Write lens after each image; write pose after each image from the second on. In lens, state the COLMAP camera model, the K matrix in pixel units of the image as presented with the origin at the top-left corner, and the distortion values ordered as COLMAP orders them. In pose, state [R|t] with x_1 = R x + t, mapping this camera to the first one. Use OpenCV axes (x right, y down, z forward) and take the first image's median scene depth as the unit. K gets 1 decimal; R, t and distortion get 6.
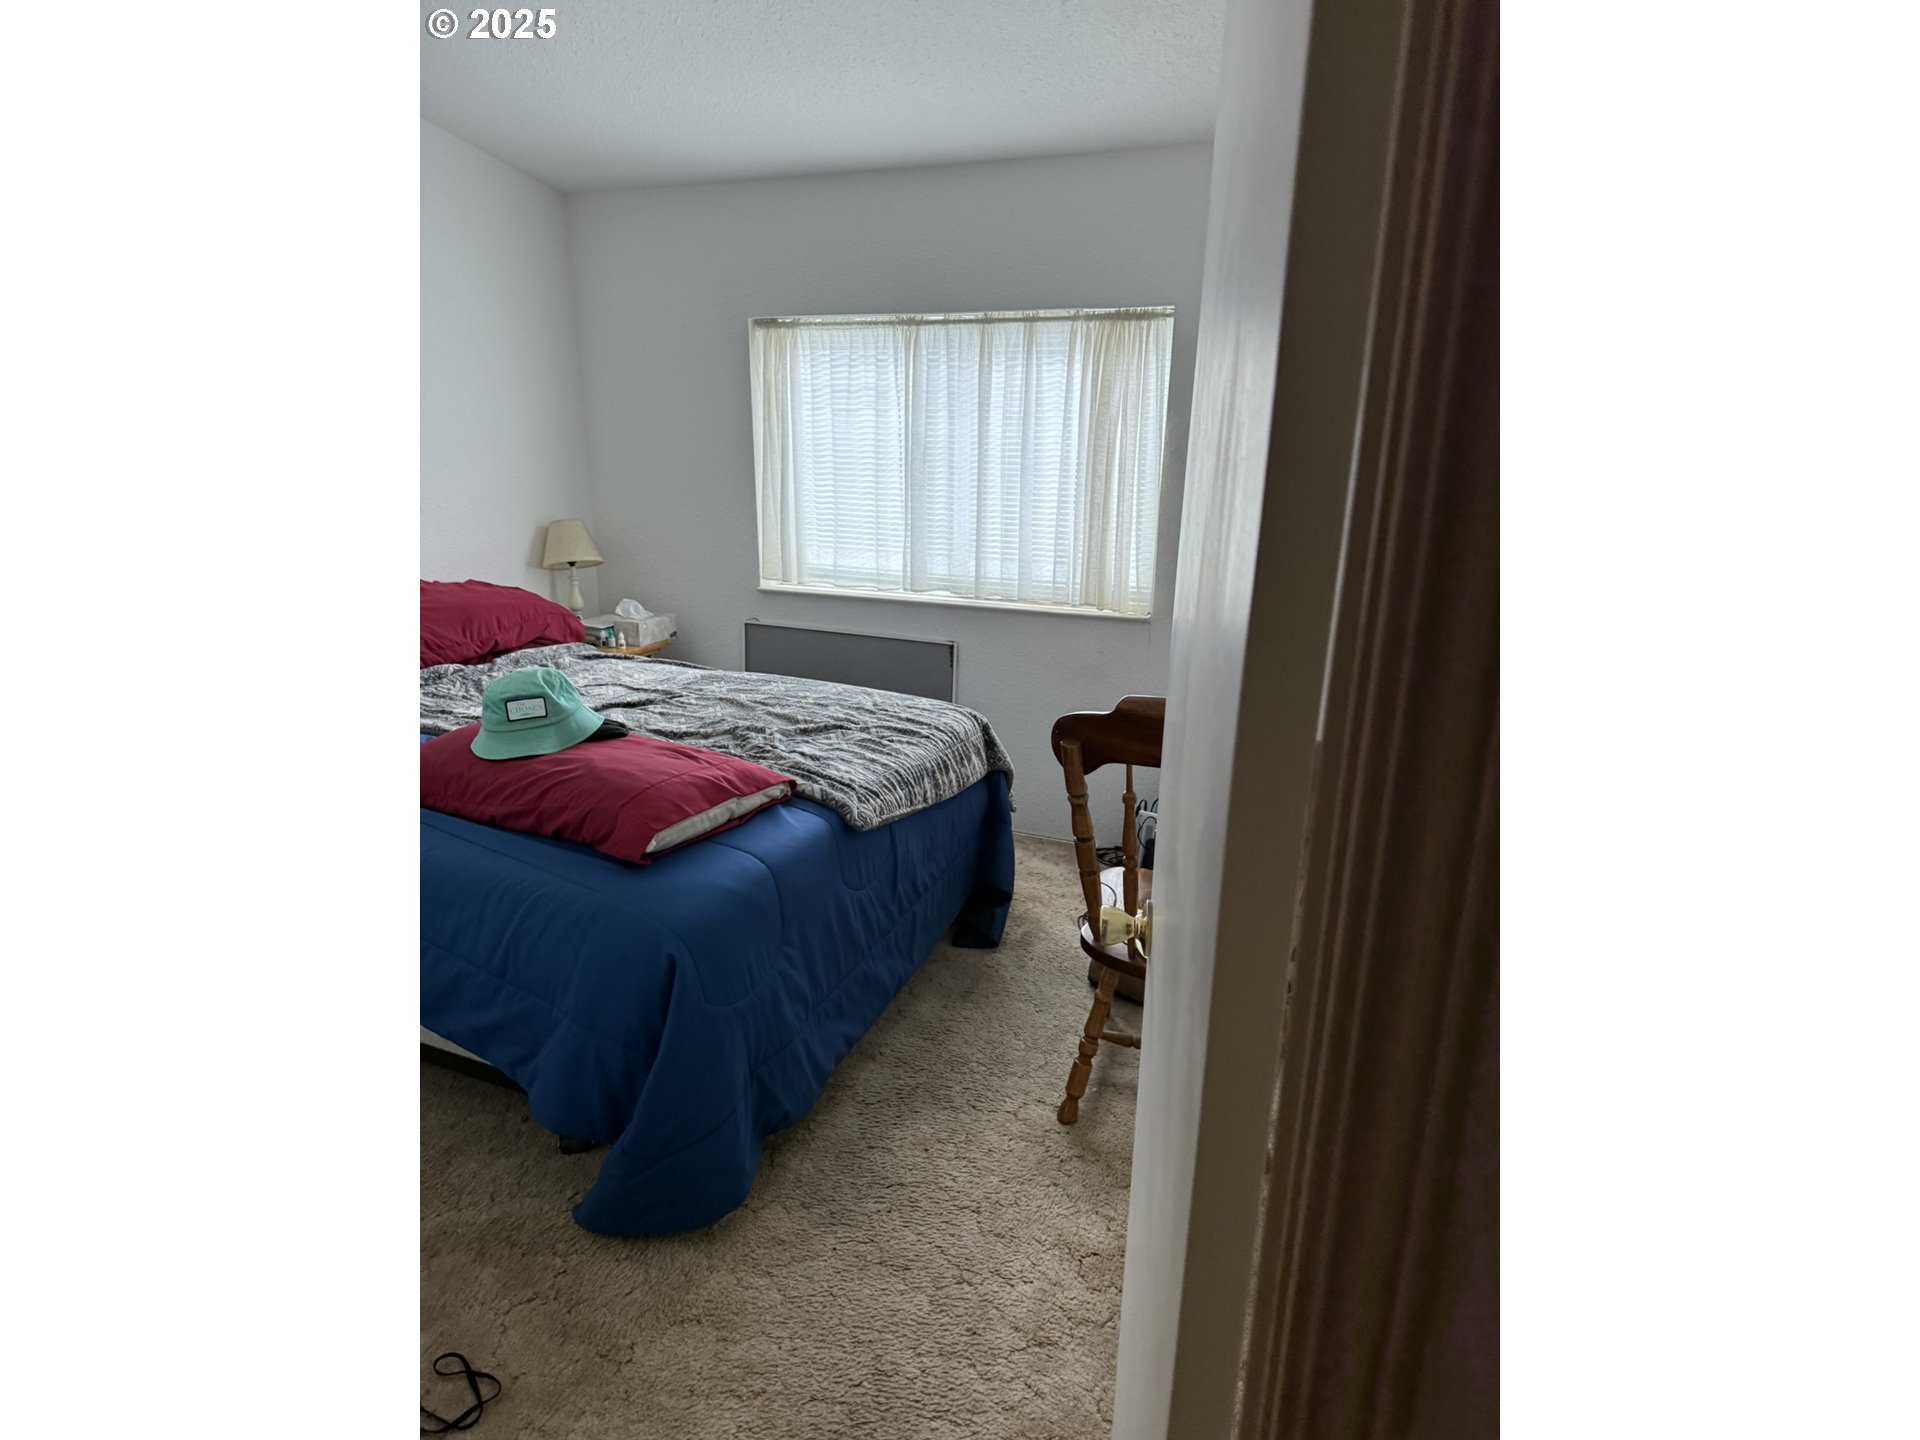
lens RADIAL K [[984.6, 0, 961.2], [0, 984.6, 722.6], [0, 0, 1]] dist [0.052841, -0.001213]
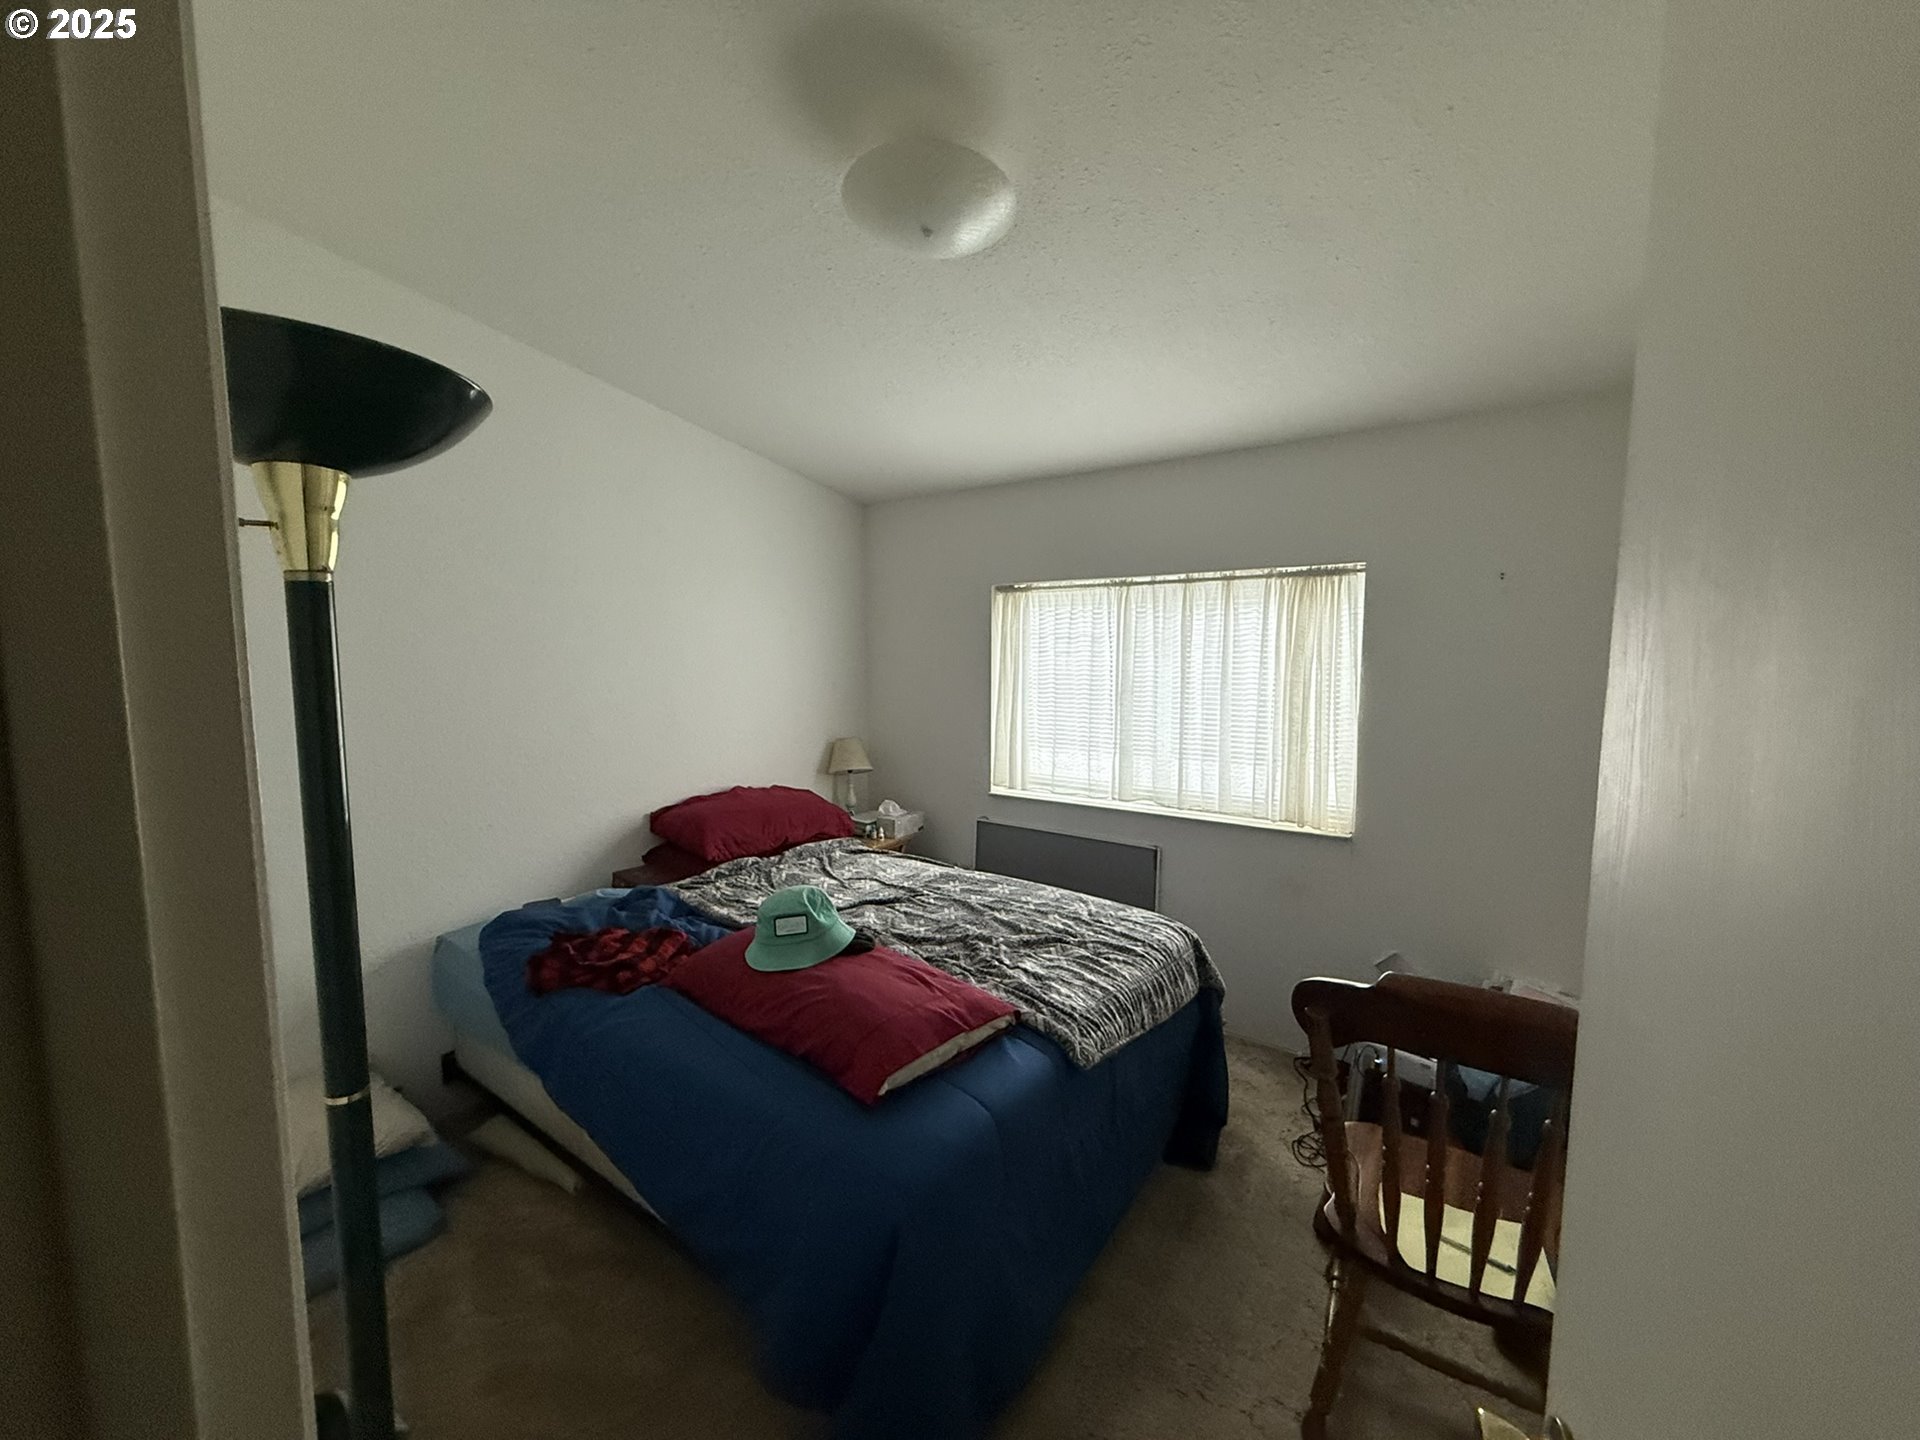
lens RADIAL K [[767.0, 0, 957.2], [0, 767.0, 718.4], [0, 0, 1]] dist [0.012803, 0.000074]
pose [[0.971423, 0.001447, -0.237351, -0.026853], [-0.048509, 0.980086, -0.192560, -0.055647], [0.232346, 0.198571, 0.952148, 0.098223]]
